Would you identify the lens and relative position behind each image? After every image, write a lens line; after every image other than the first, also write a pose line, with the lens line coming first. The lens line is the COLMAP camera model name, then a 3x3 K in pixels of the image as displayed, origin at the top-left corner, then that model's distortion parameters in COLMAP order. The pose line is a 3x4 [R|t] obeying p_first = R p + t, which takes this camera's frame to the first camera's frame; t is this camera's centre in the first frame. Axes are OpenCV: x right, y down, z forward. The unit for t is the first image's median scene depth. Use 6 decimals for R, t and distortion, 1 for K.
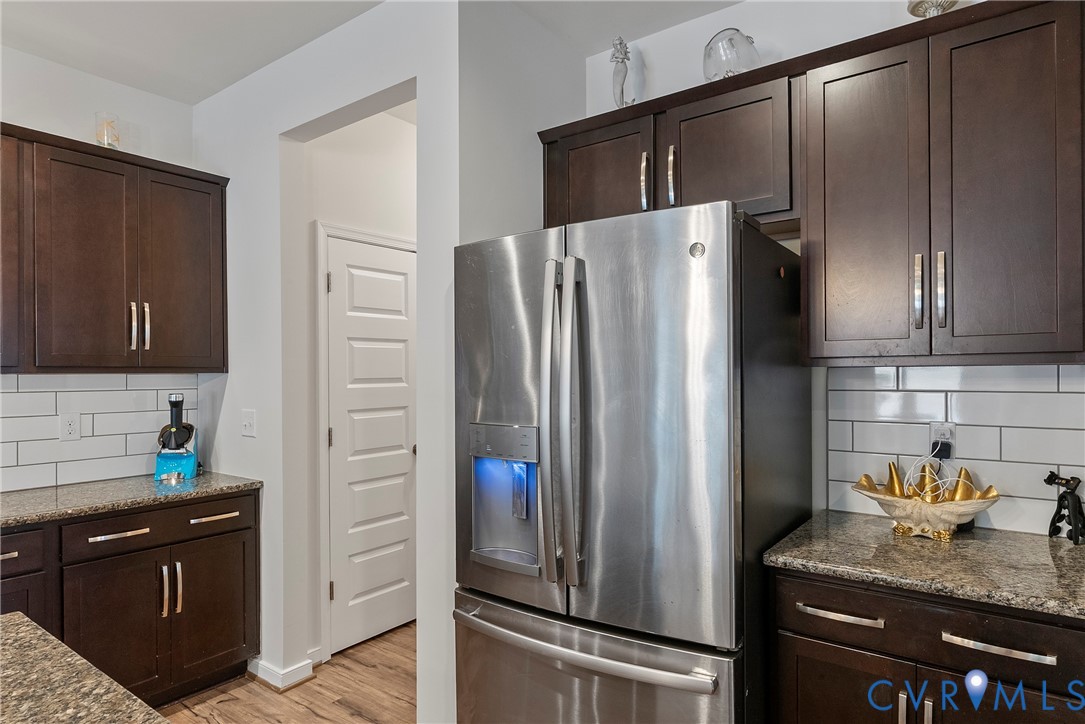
lens RADIAL K [[643.0, 0, 552.4], [0, 643.0, 368.5], [0, 0, 1]] dist [0.028858, 0.000317]
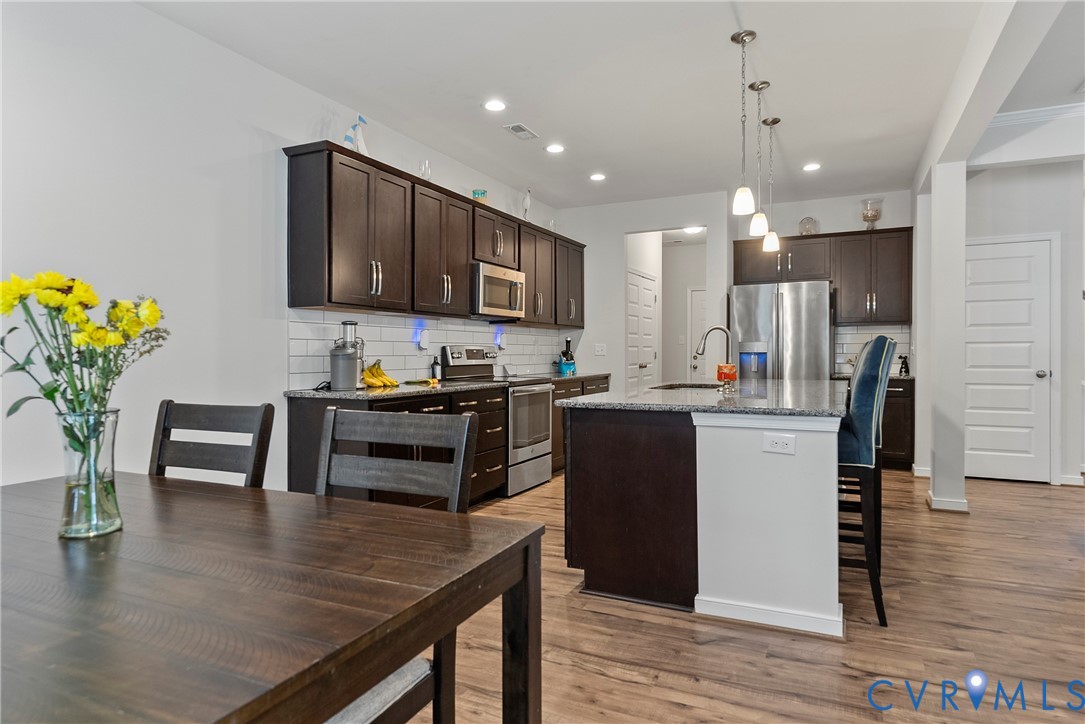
lens RADIAL K [[643.0, 0, 552.4], [0, 643.0, 355.1], [0, 0, 1]] dist [0.028858, 0.000317]
pose [[0.980383, 0.000924, 0.197100, -1.128979], [-0.002957, 0.999945, 0.010023, 0.081771], [-0.197080, -0.010409, 0.980332, -1.316185]]
